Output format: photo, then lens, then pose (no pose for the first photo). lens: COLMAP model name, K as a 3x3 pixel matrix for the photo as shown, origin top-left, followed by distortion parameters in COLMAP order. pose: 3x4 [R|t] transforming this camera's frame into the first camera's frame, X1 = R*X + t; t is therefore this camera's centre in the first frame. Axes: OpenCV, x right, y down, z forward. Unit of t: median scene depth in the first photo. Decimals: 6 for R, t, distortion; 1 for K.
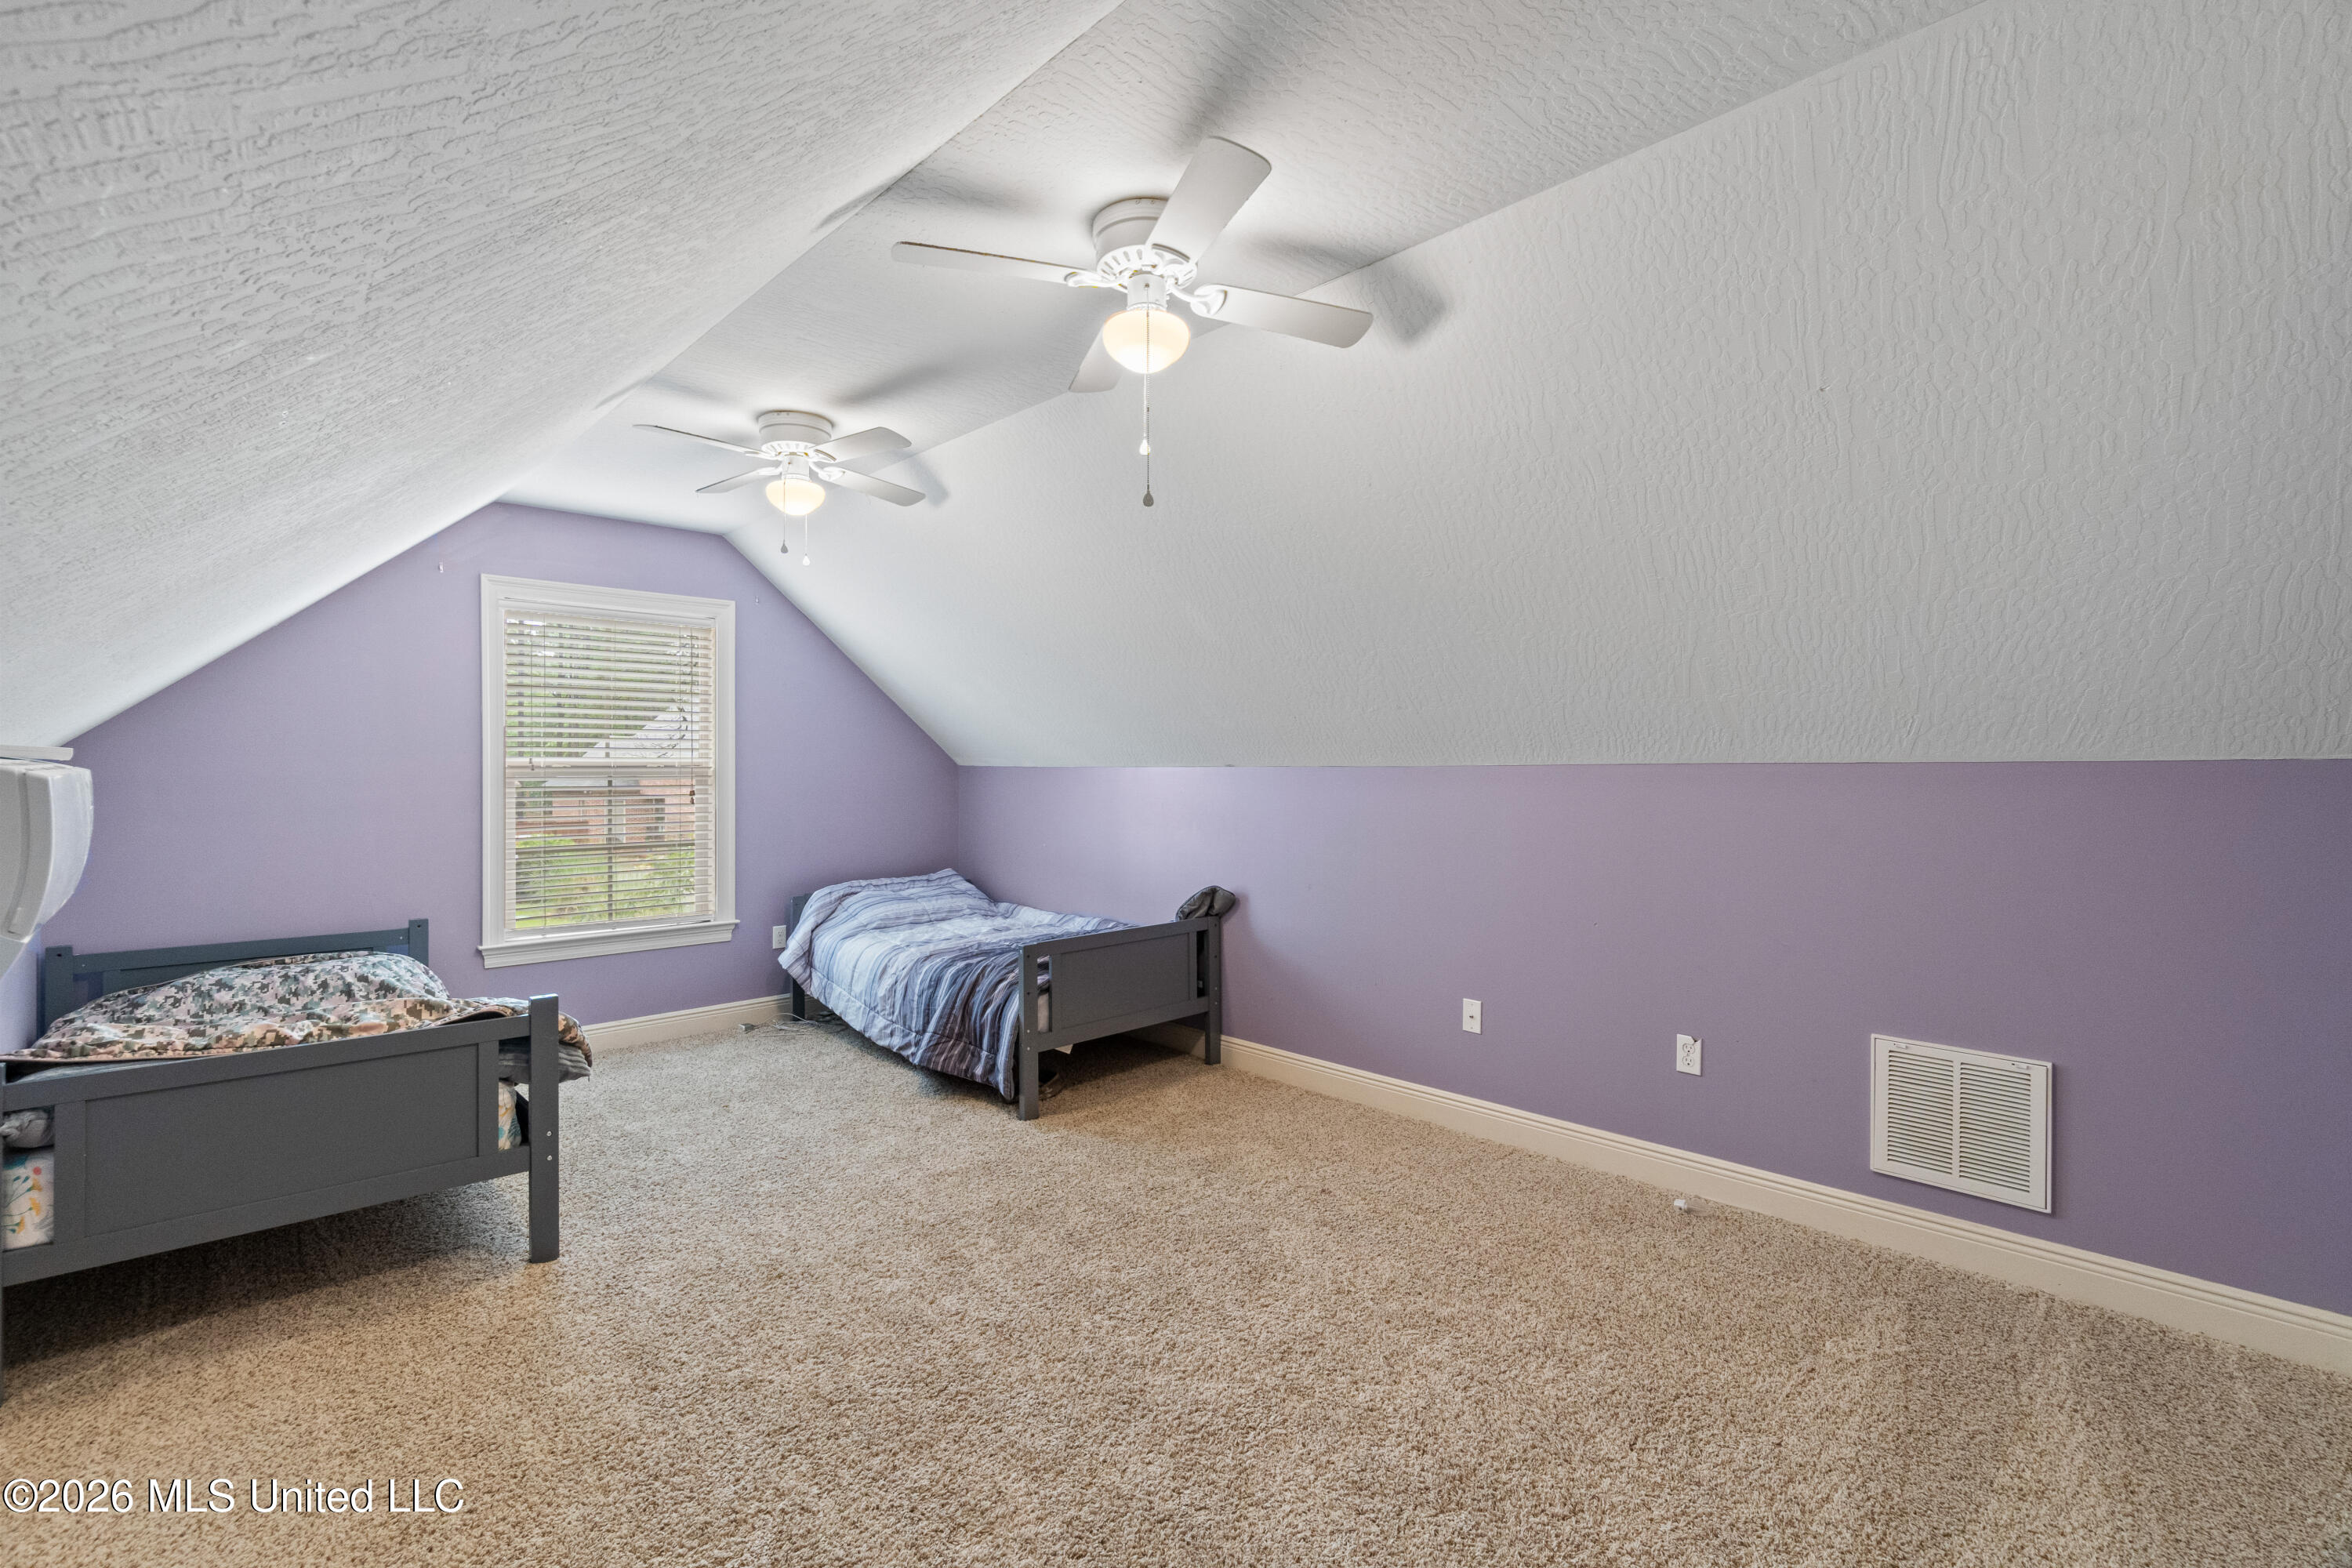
lens RADIAL K [[1027.2, 0, 1160.2], [0, 1027.2, 770.5], [0, 0, 1]] dist [-0.004472, 0.002860]
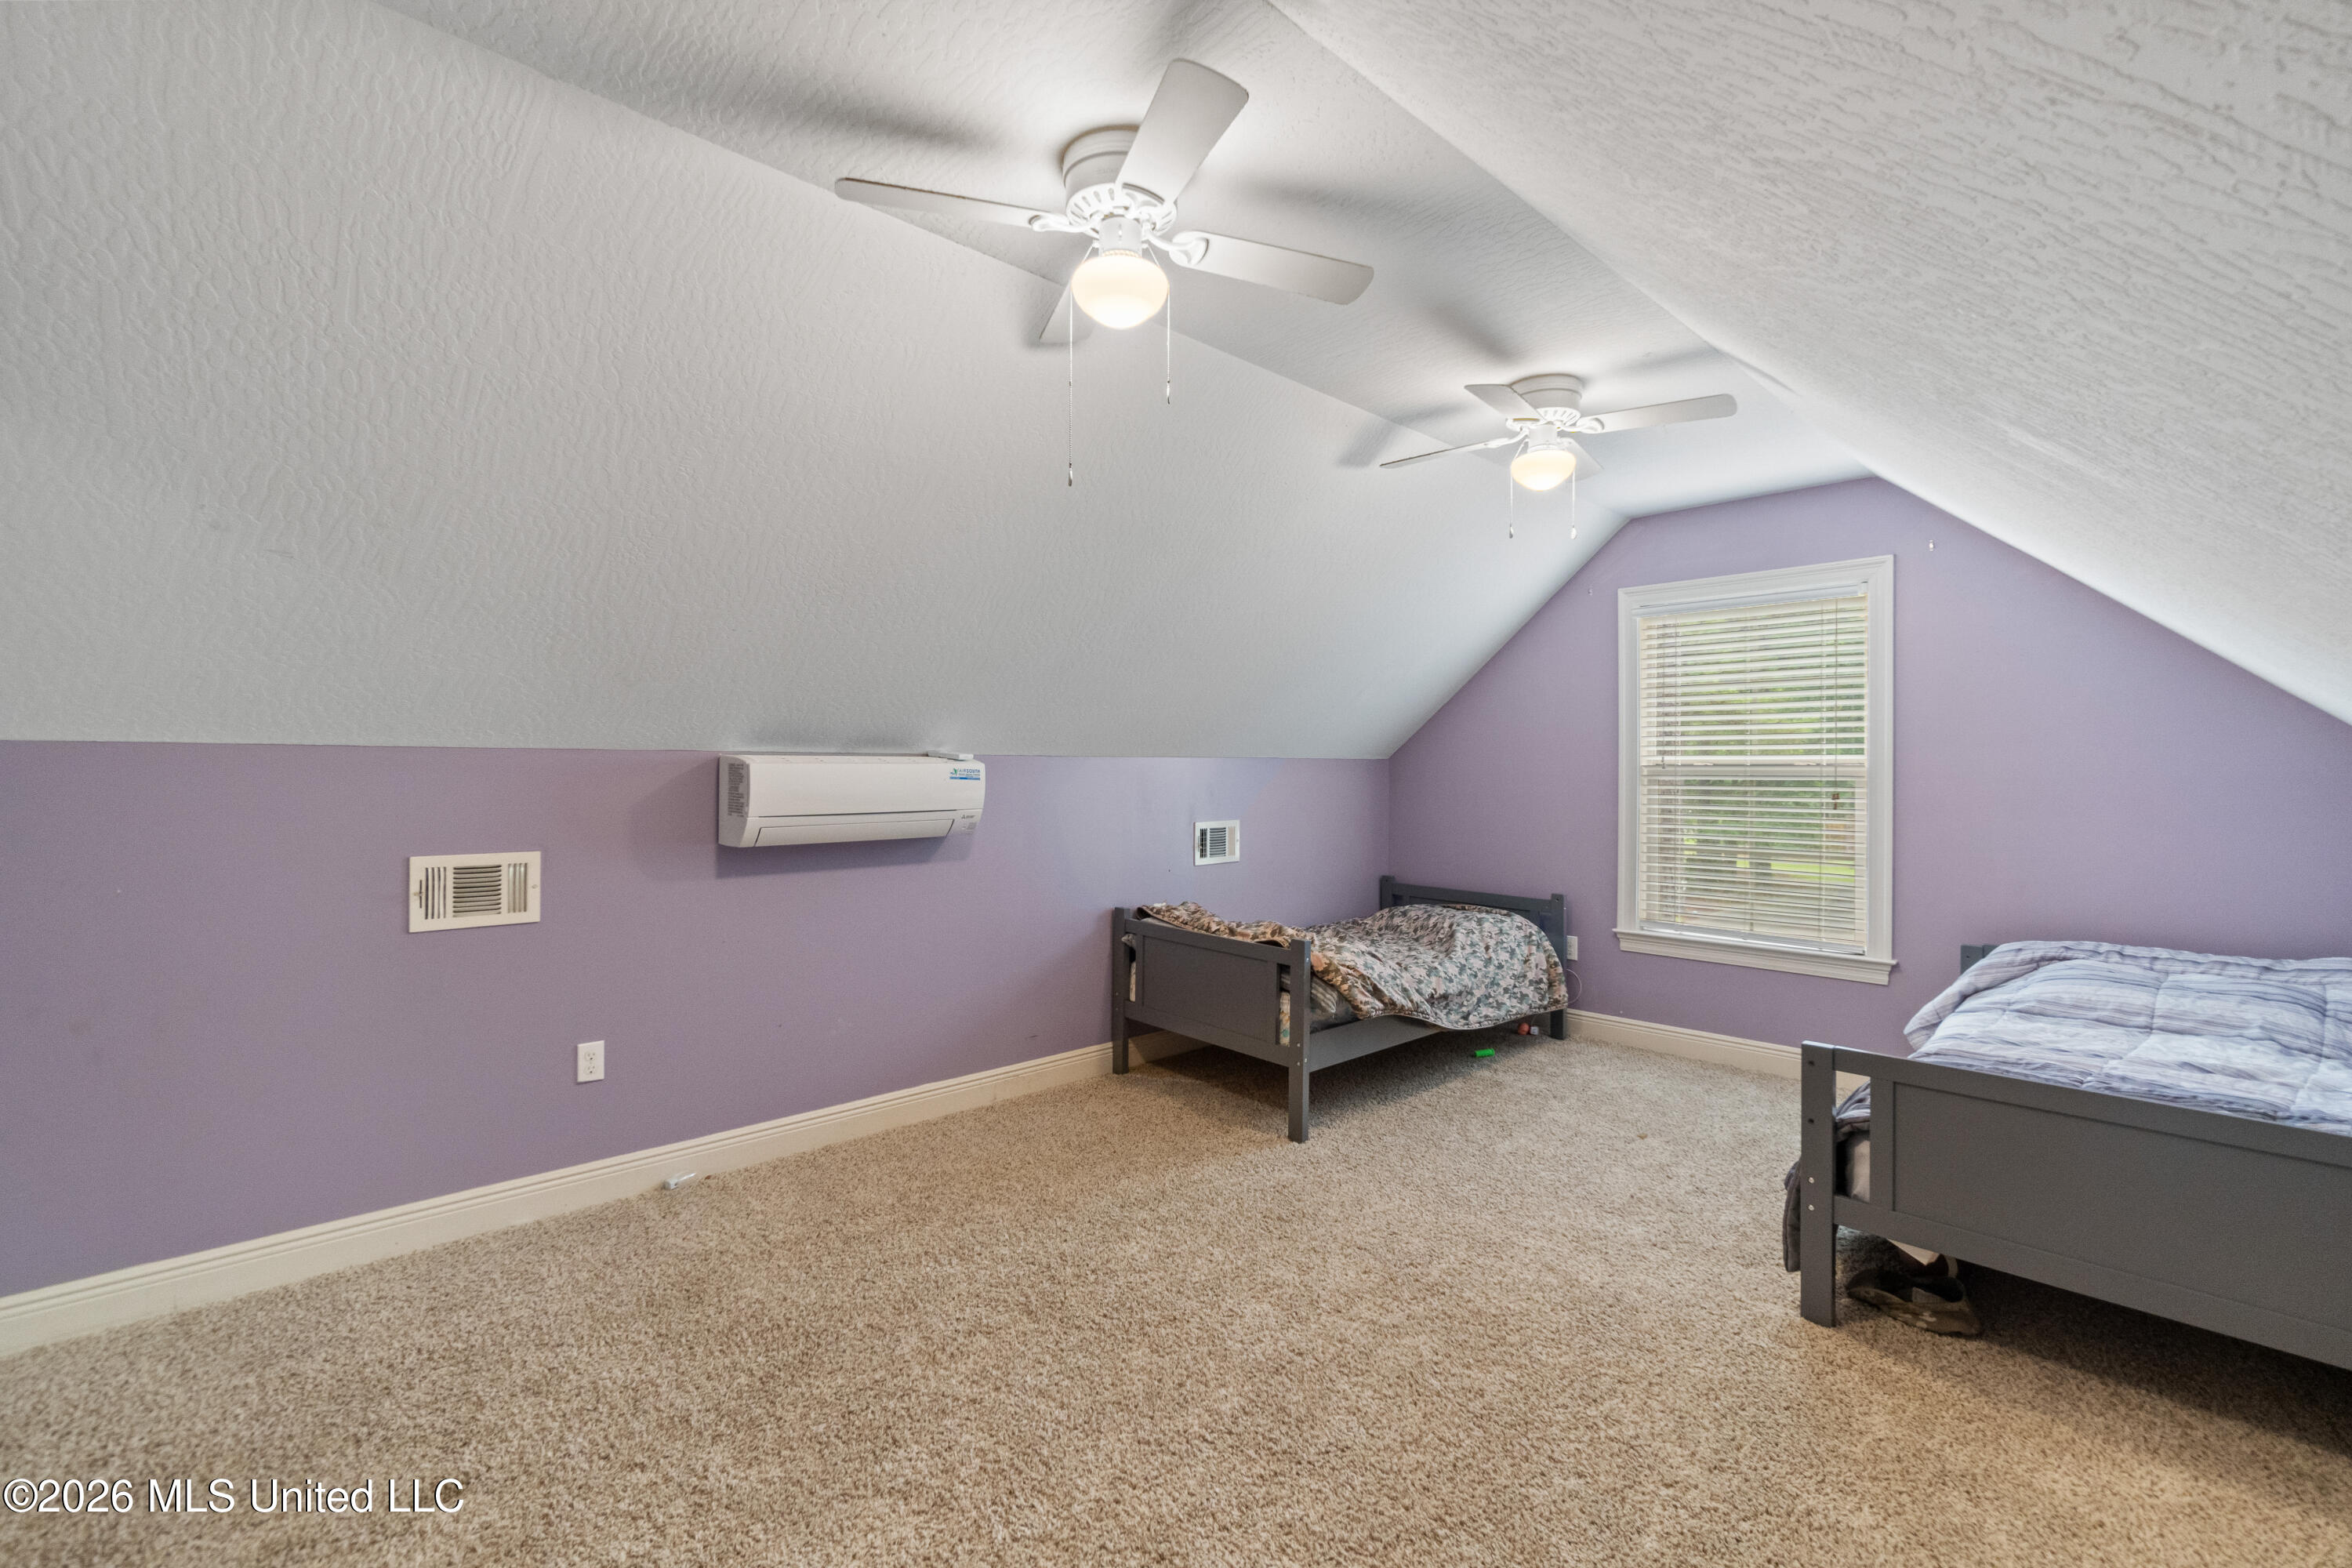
lens RADIAL K [[1027.2, 0, 1159.4], [0, 1027.2, 778.1], [0, 0, 1]] dist [-0.004472, 0.002860]
pose [[-0.008960, 0.011802, -0.999890, 0.490822], [-0.008325, 0.999895, 0.011877, 0.001434], [0.999925, 0.008430, -0.008861, 0.581147]]
